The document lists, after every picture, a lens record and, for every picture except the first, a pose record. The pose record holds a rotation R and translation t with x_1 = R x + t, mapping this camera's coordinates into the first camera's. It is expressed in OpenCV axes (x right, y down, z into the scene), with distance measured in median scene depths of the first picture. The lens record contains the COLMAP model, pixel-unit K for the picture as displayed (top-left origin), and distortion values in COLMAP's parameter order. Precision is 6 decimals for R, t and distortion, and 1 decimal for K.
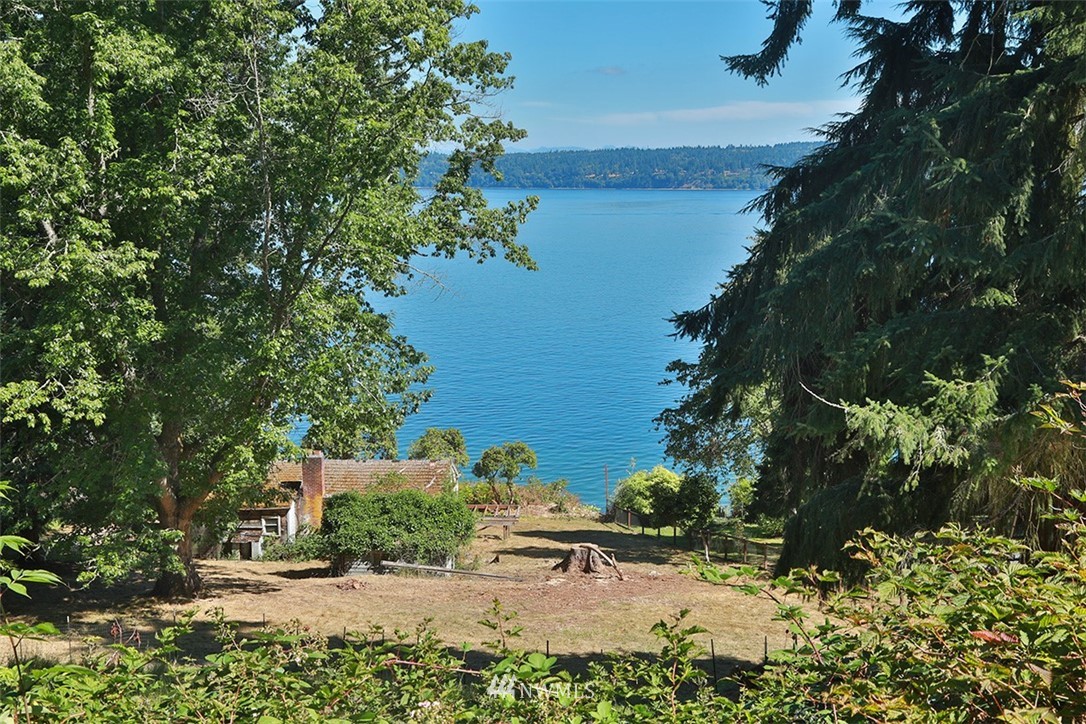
lens RADIAL K [[1338.5, 0, 543.0], [0, 1338.5, 362.0], [0, 0, 1]] dist [0.038228, 0.018082]
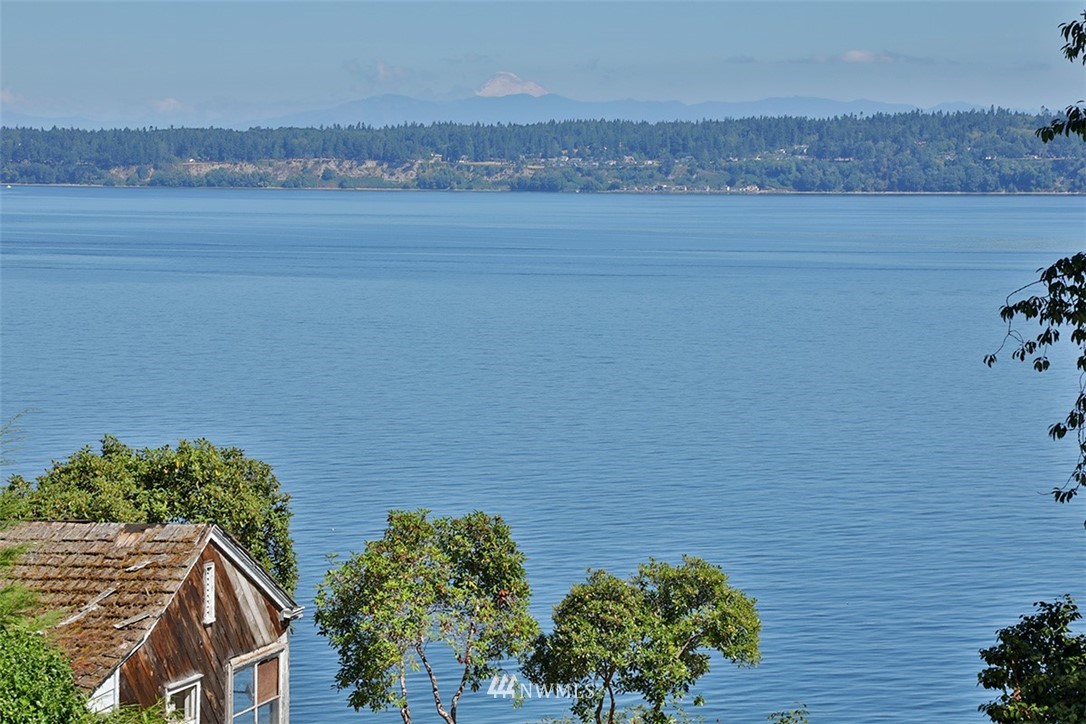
lens RADIAL K [[3213.2, 0, 543.0], [0, 3213.2, 362.0], [0, 0, 1]] dist [0.596327, -0.232492]
pose [[0.977017, 0.020064, -0.212216, 0.129667], [-0.035630, 0.996926, -0.069780, 0.097605], [0.210163, 0.075737, 0.974728, 0.537670]]
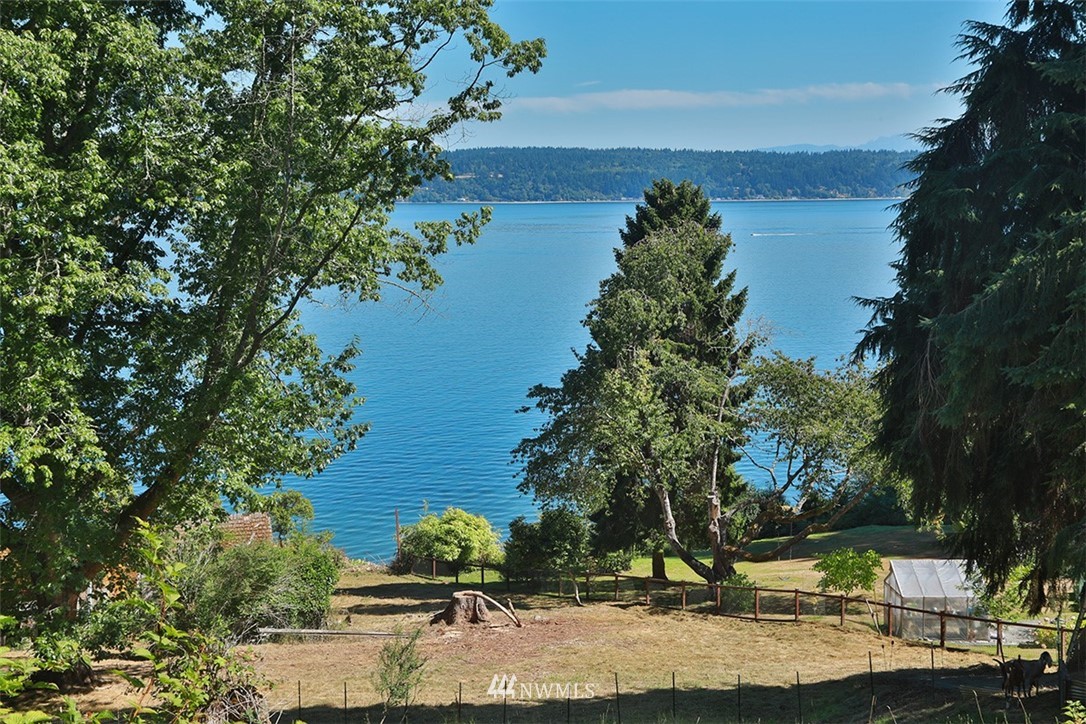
lens RADIAL K [[1537.9, 0, 543.0], [0, 1537.9, 362.0], [0, 0, 1]] dist [0.099307, -0.039790]
pose [[0.959058, -0.035773, 0.280940, -0.207343], [0.042677, 0.998918, -0.018495, 0.002889], [-0.279975, 0.029728, 0.959547, -0.014139]]
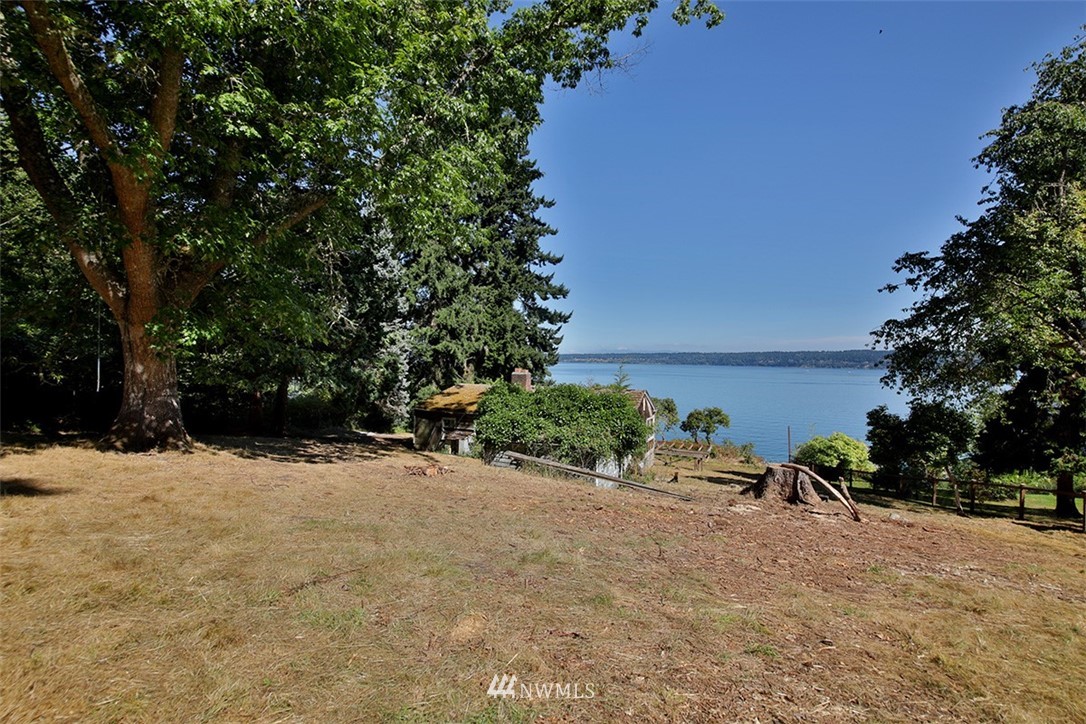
lens RADIAL K [[475.9, 0, 539.4], [0, 475.9, 359.0], [0, 0, 1]] dist [0.029086, -0.030049]
pose [[0.921154, 0.016645, -0.388842, 0.006698], [-0.068505, 0.990421, -0.119892, 0.120632], [0.383121, 0.137077, 0.913470, 0.703716]]
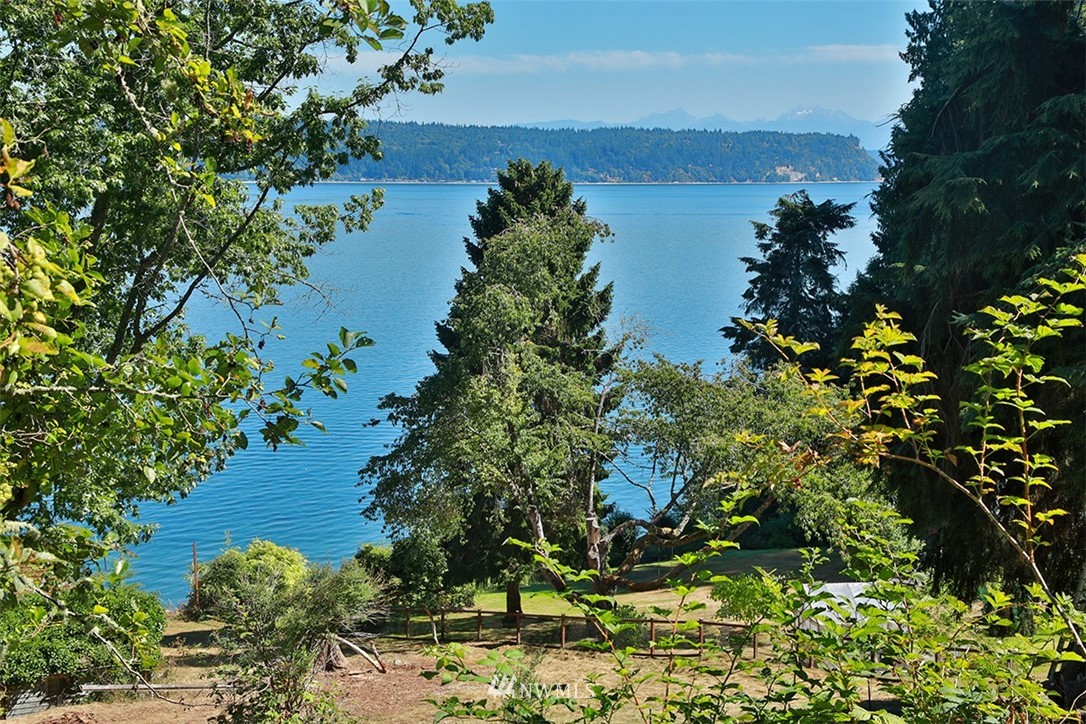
lens RADIAL K [[1797.5, 0, 543.0], [0, 1797.5, 362.0], [0, 0, 1]] dist [0.154172, 0.207839]
pose [[0.906360, -0.039154, 0.420689, -0.288232], [0.050628, 0.998587, -0.016136, 0.001600], [-0.419463, 0.035923, 0.907061, -0.011495]]
